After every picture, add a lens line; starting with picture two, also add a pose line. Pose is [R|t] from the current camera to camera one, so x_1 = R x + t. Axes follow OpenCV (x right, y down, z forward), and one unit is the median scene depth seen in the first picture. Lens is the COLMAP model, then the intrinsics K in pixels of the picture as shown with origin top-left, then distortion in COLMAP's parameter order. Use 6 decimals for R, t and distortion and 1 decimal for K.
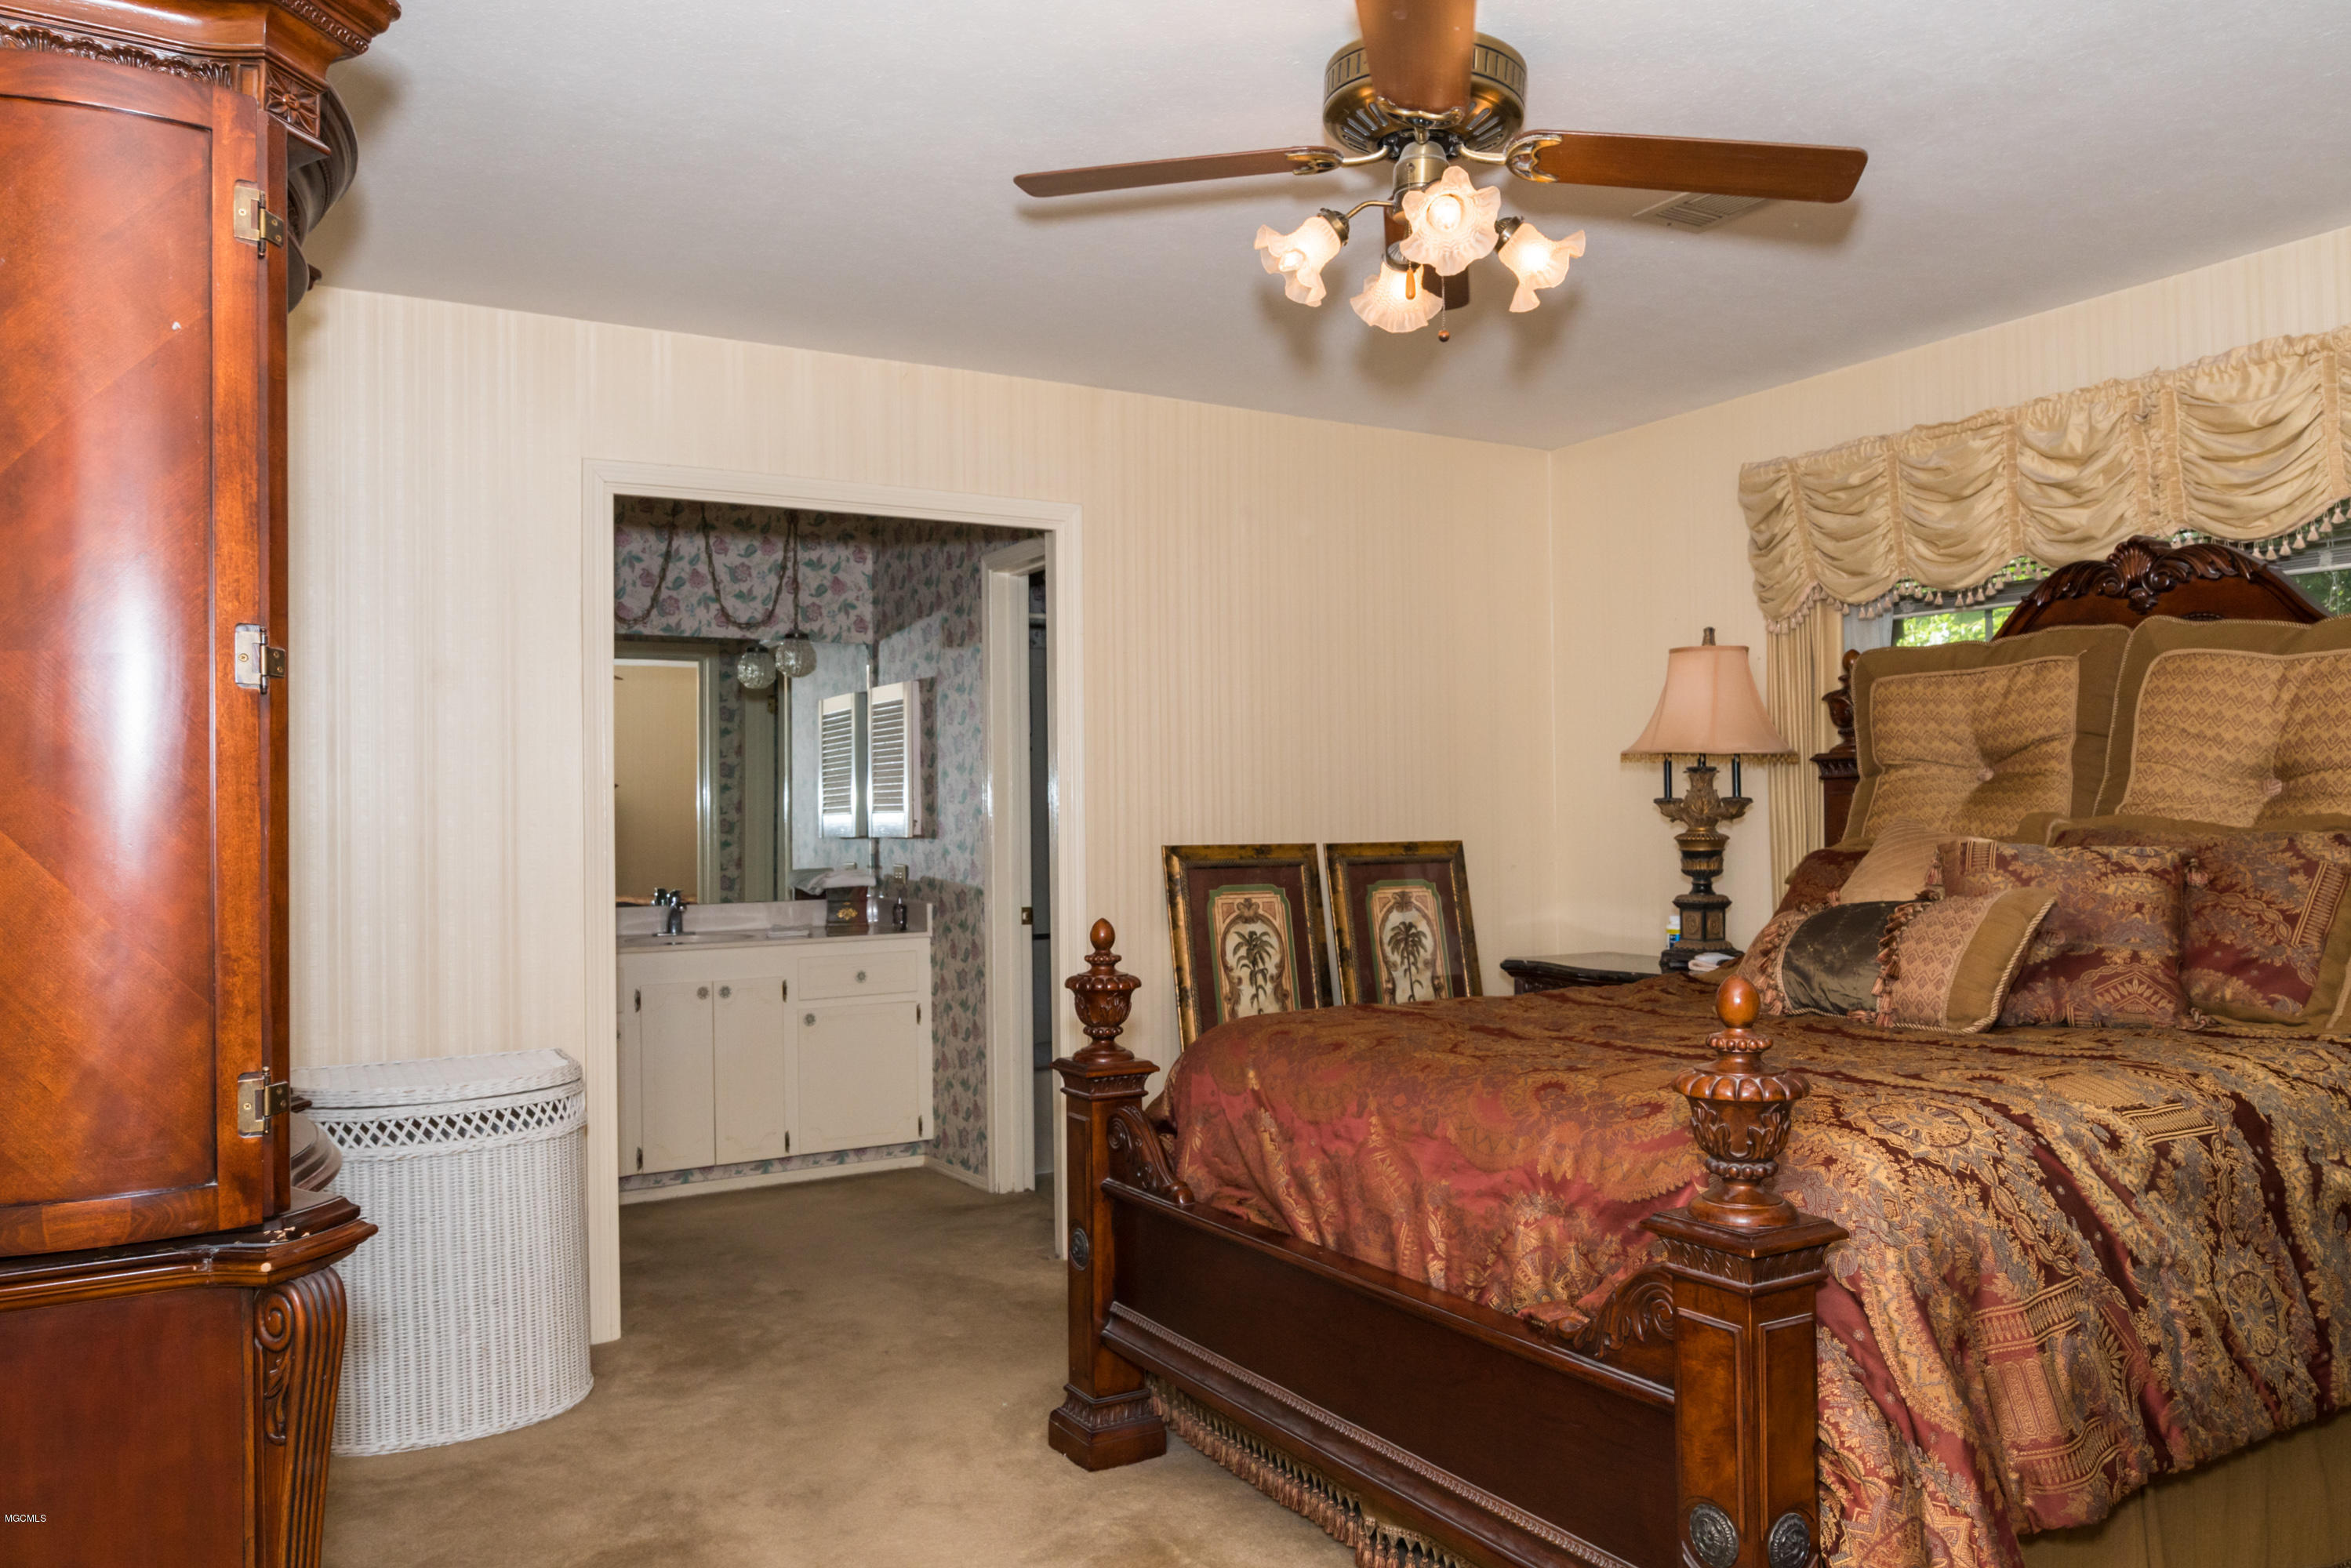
lens RADIAL K [[1654.1, 0, 1165.3], [0, 1654.1, 786.0], [0, 0, 1]] dist [-0.004971, 0.012322]
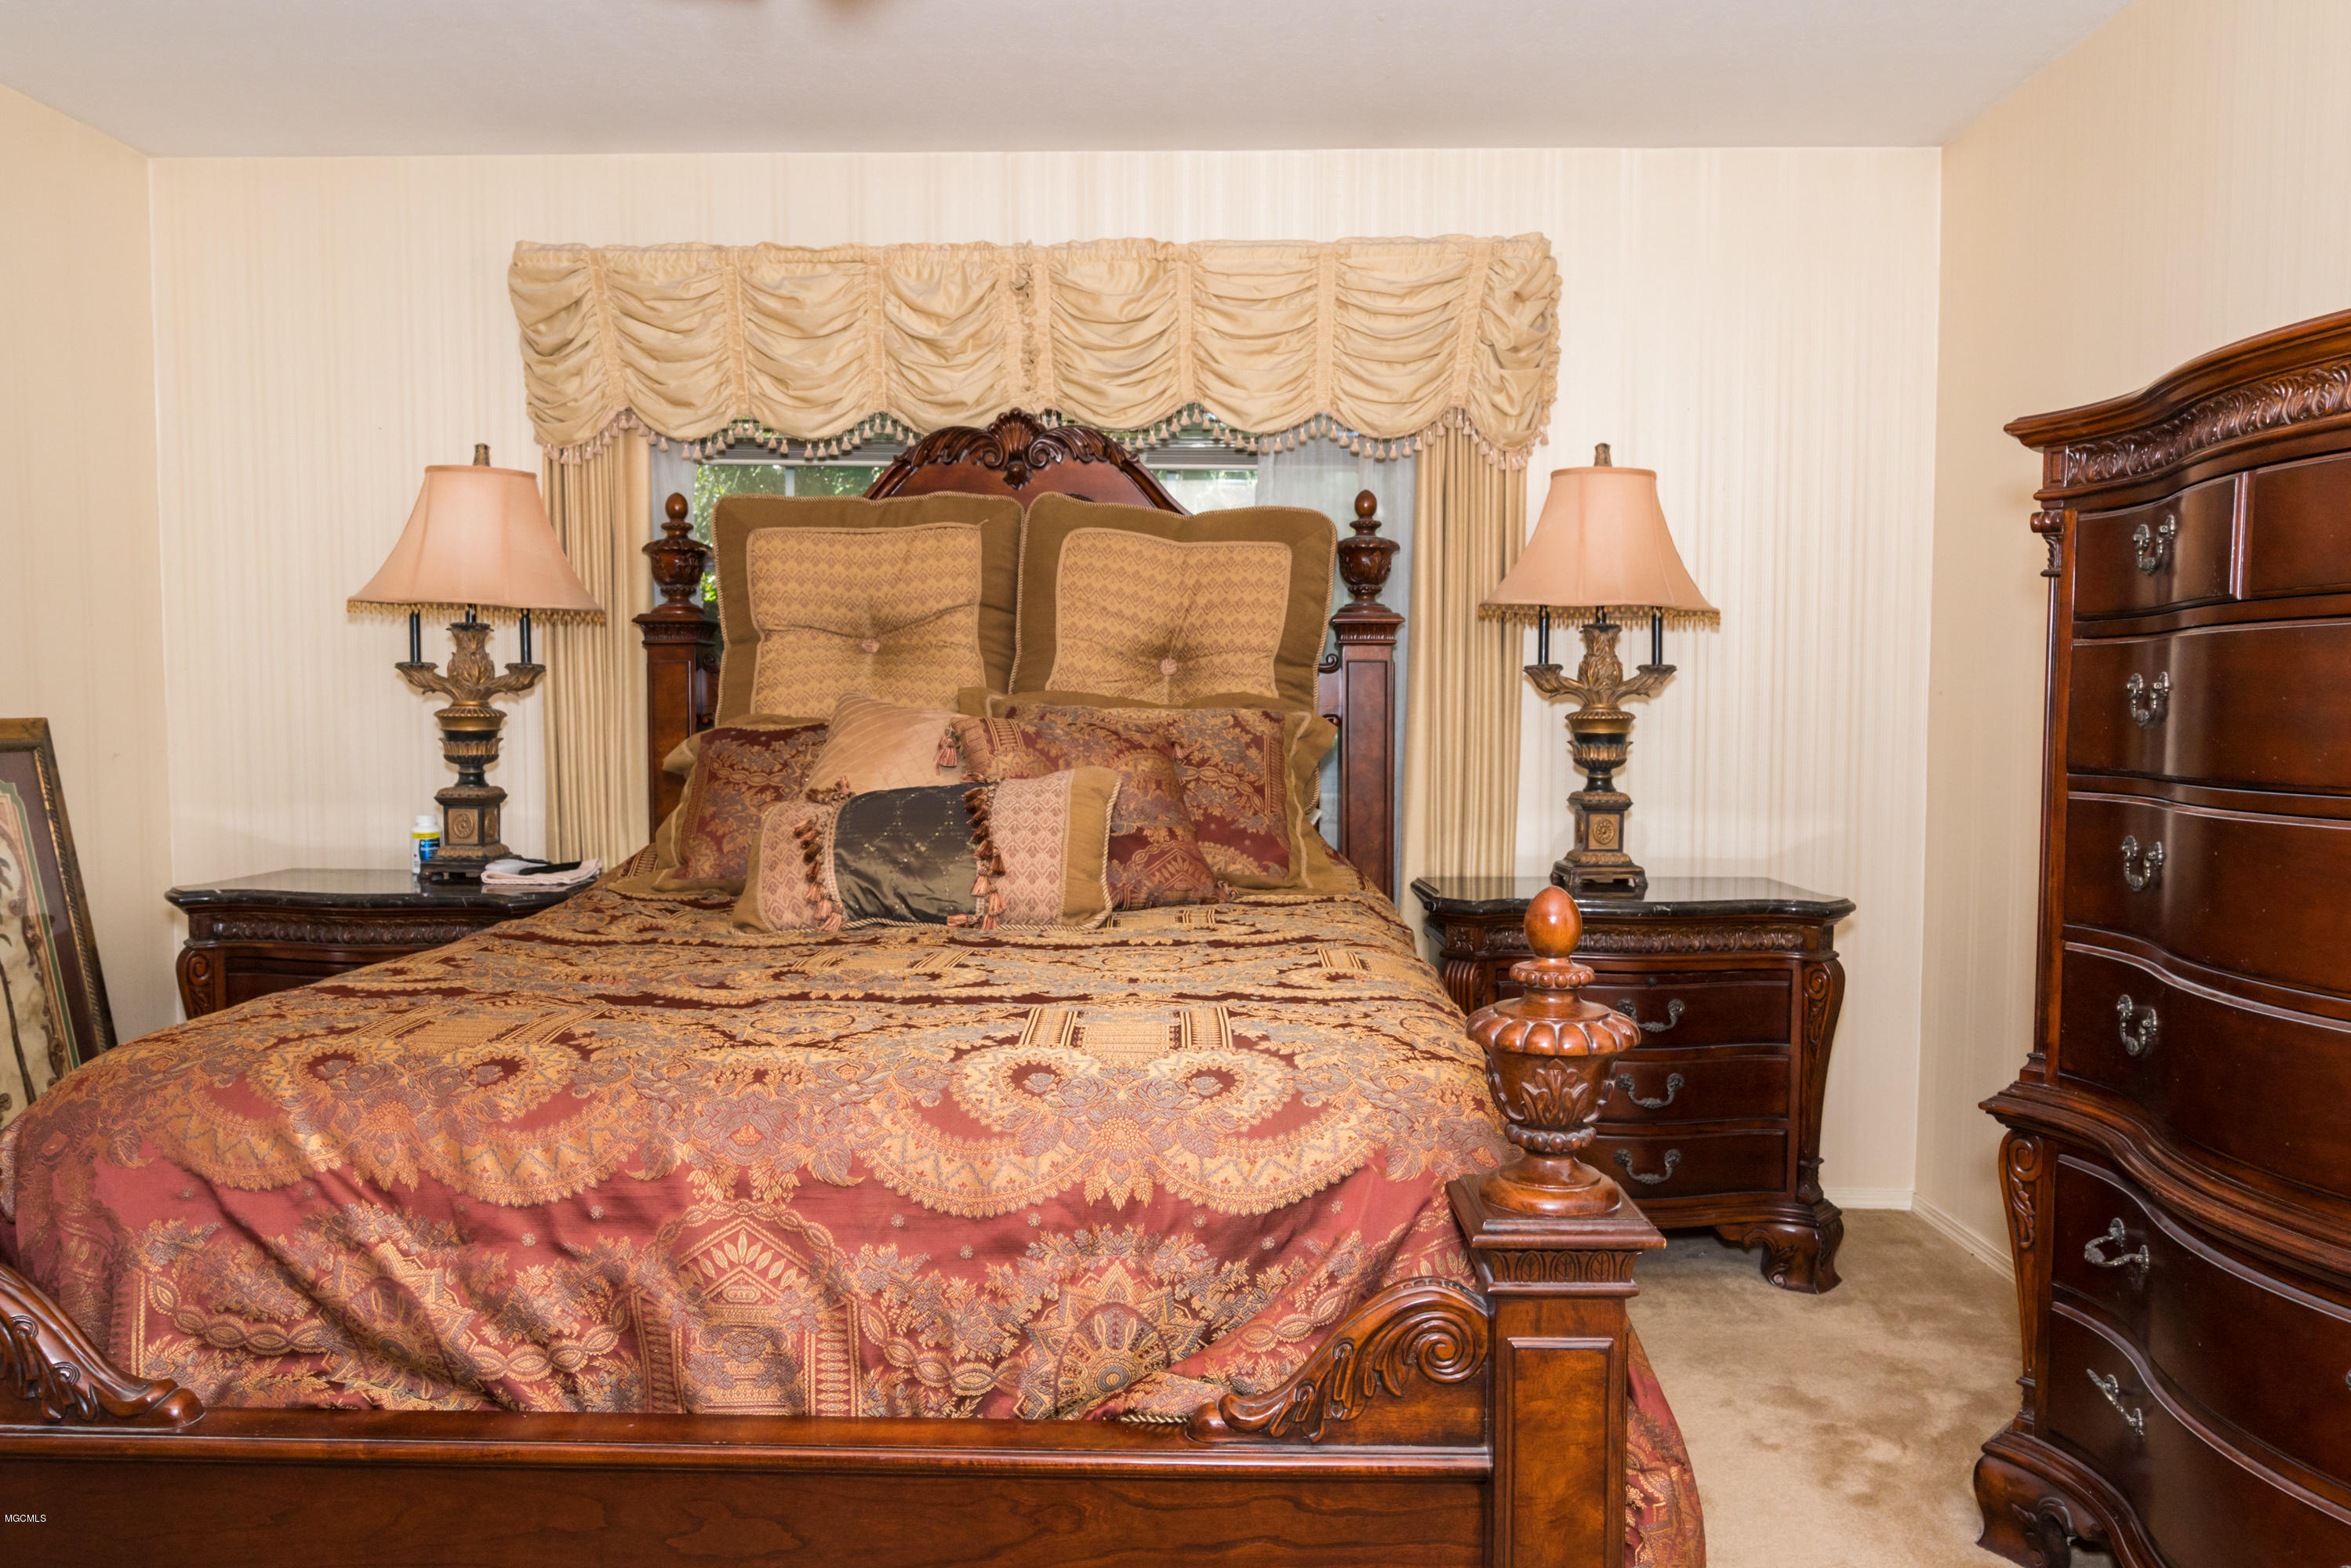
lens RADIAL K [[1654.1, 0, 1165.3], [0, 1654.1, 786.0], [0, 0, 1]] dist [-0.004971, 0.012322]
pose [[0.536996, -0.033327, 0.842926, -0.189776], [-0.027307, 0.998009, 0.056855, 0.013902], [-0.843142, -0.053548, 0.535017, 0.360217]]
